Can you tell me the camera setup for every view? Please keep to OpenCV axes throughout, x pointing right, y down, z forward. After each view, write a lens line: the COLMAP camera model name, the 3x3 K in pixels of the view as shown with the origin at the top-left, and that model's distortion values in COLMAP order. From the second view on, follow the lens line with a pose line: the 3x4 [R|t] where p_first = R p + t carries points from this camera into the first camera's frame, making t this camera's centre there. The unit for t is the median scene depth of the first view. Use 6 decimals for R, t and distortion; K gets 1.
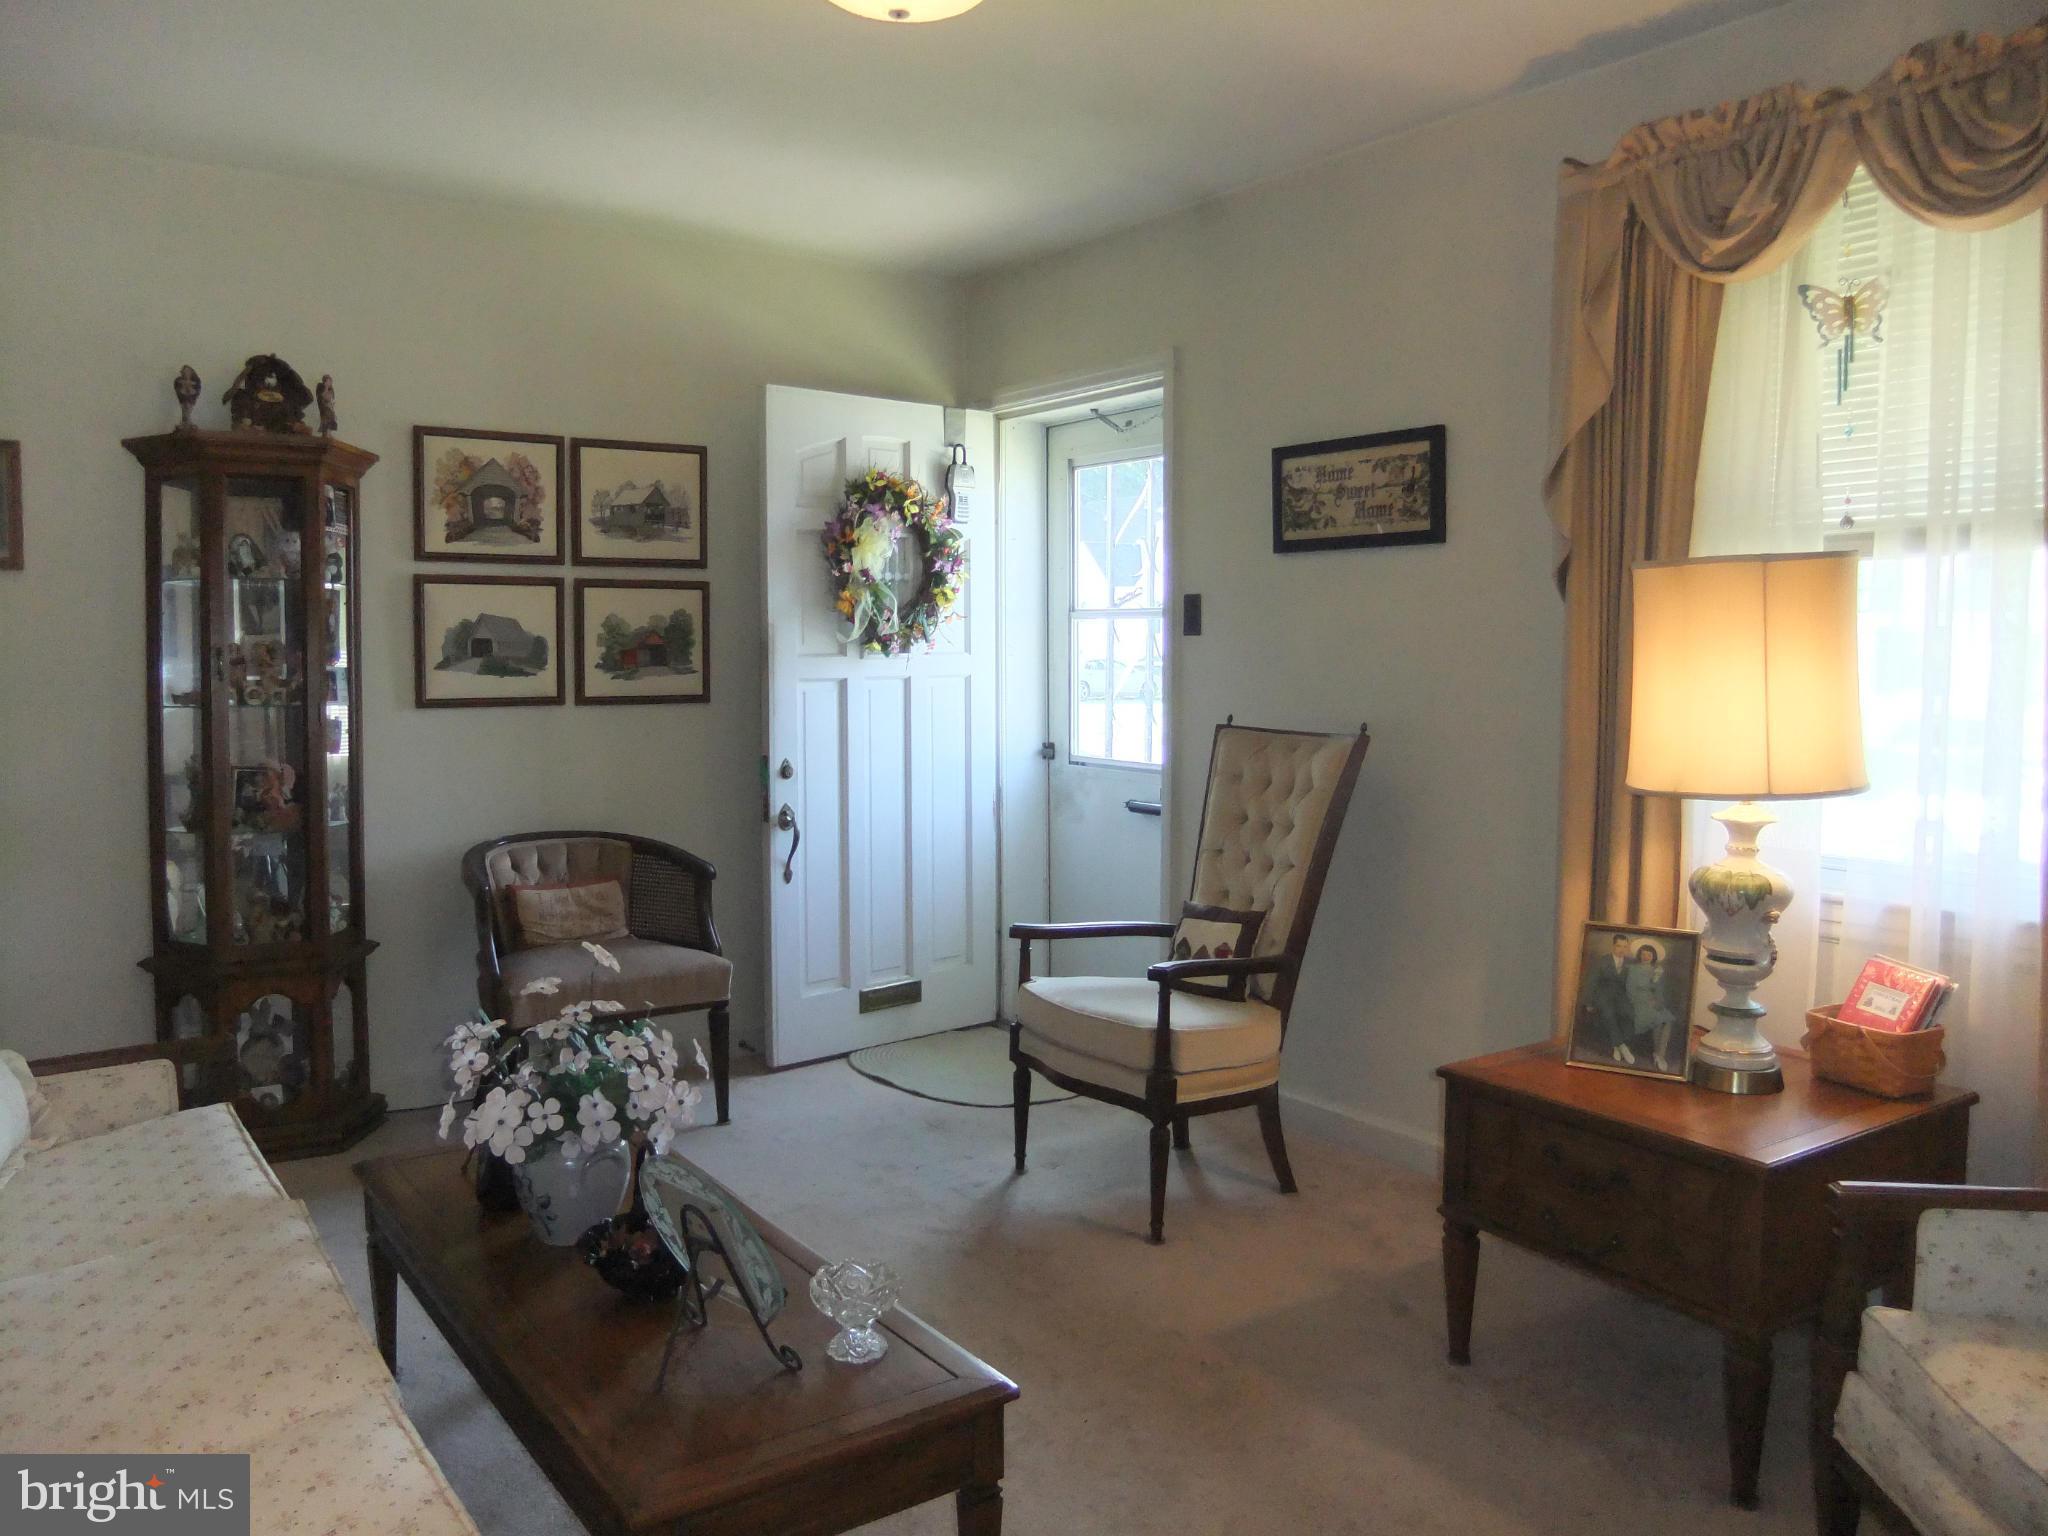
lens RADIAL K [[1555.6, 0, 1024.6], [0, 1555.6, 765.7], [0, 0, 1]] dist [-0.002568, -0.008266]
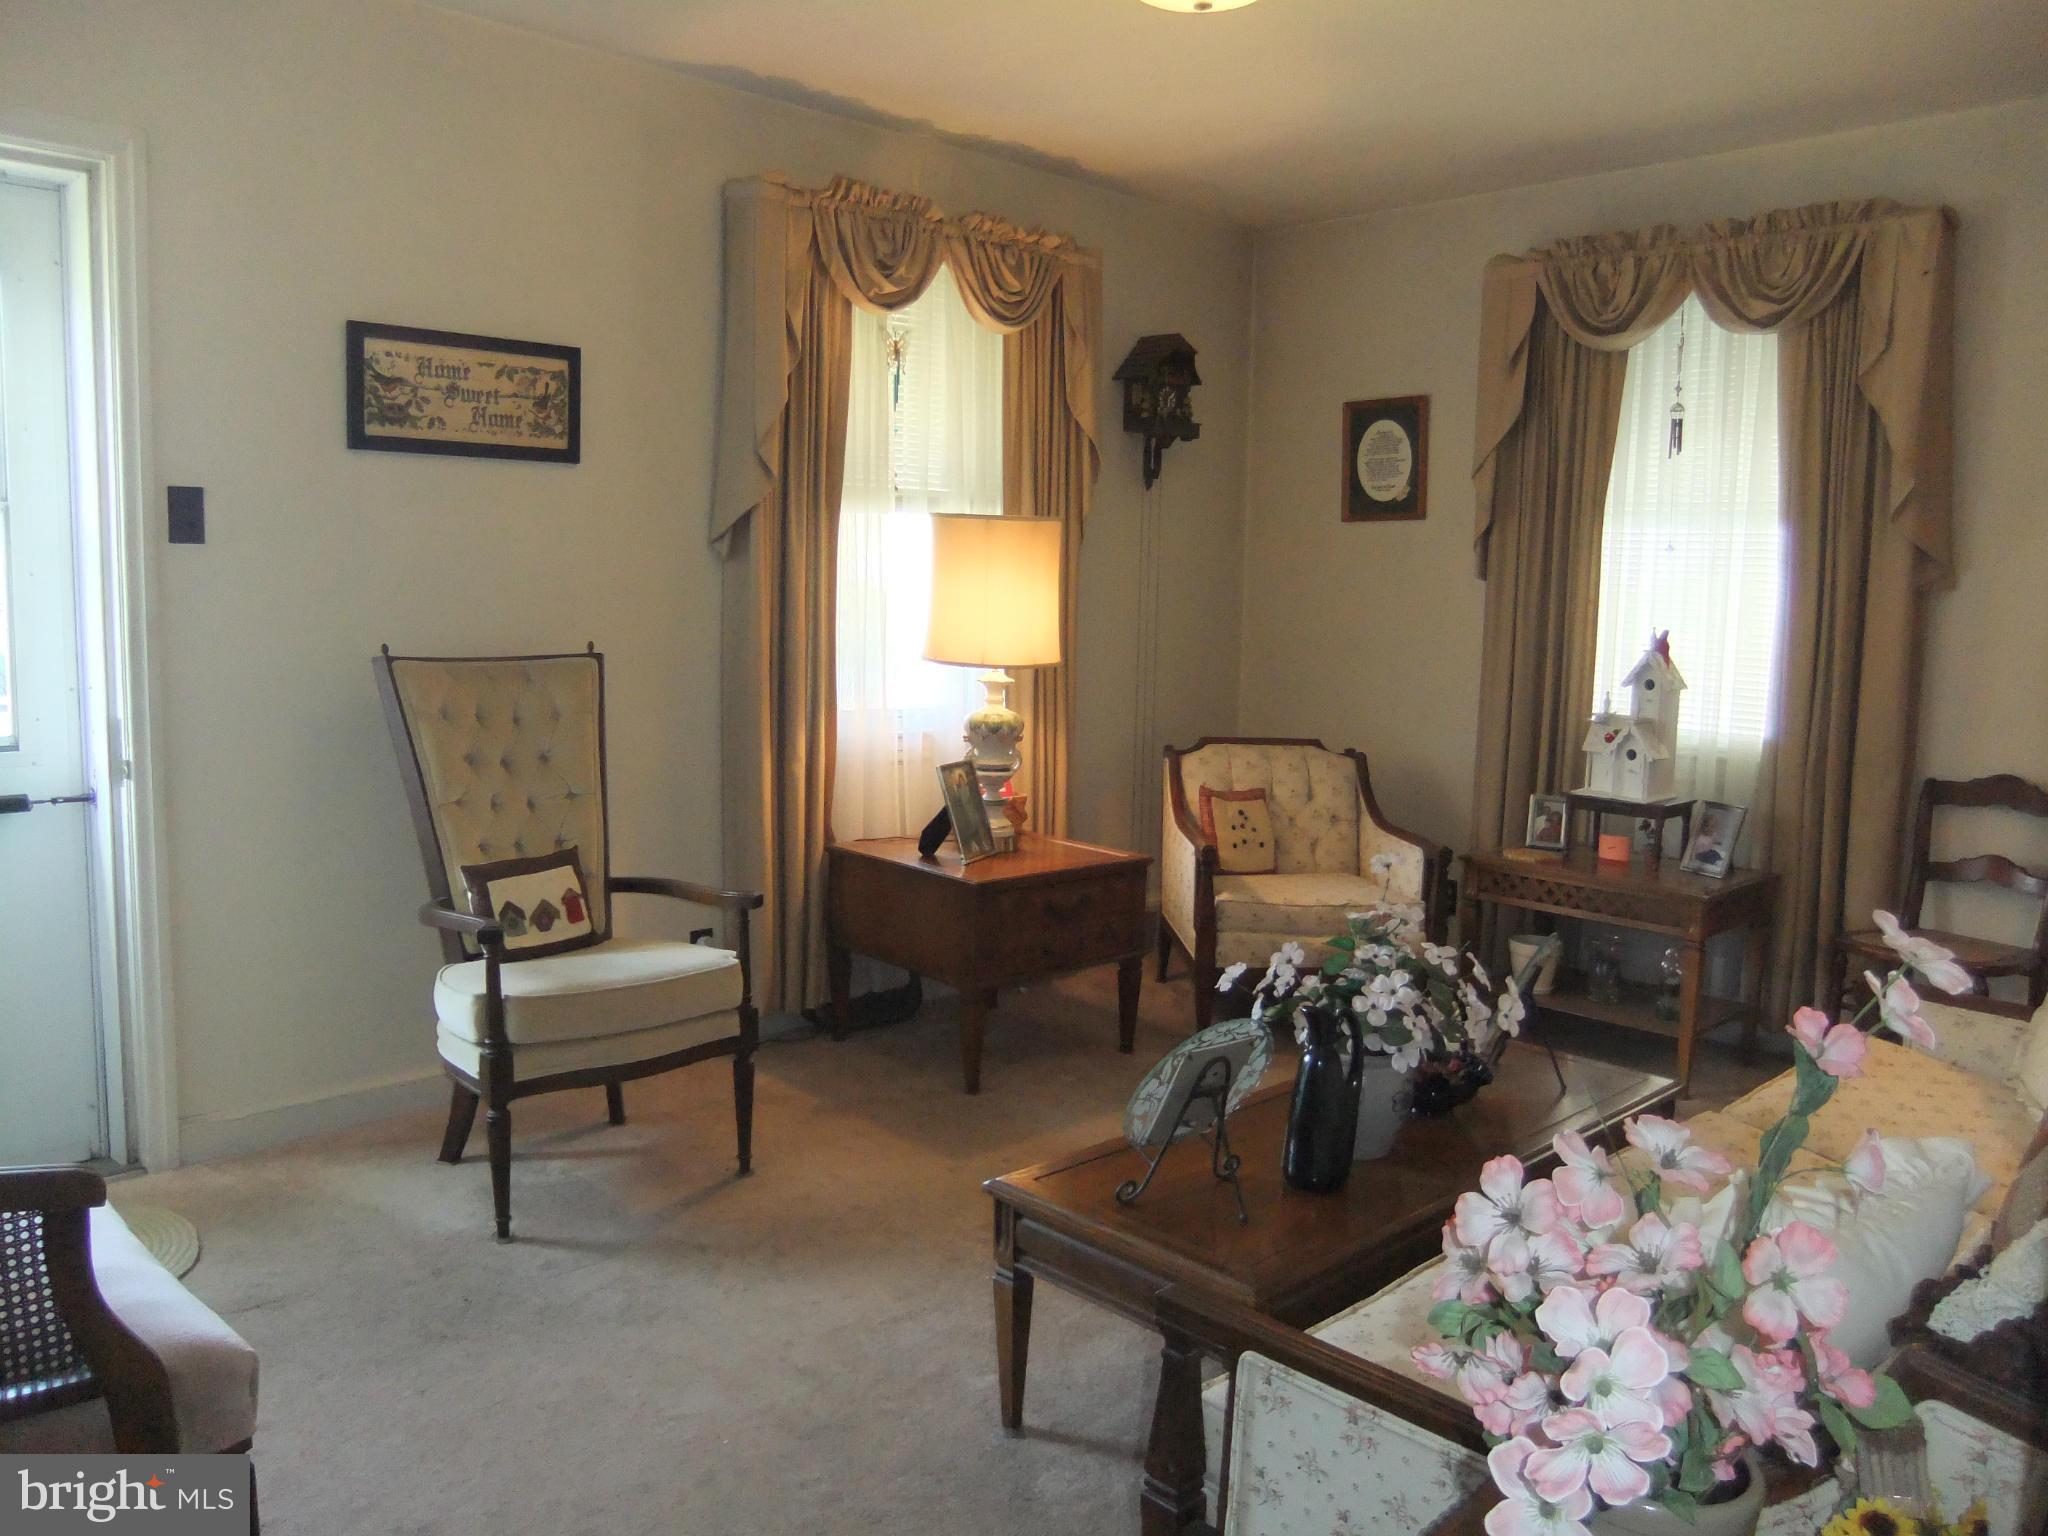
lens RADIAL K [[1555.6, 0, 1024.1], [0, 1555.6, 760.6], [0, 0, 1]] dist [-0.002568, -0.008266]
pose [[-0.141755, -0.130082, 0.981318, -0.777198], [0.051998, 0.988981, 0.138609, -0.072682], [-0.988535, 0.070675, -0.133429, 0.820998]]
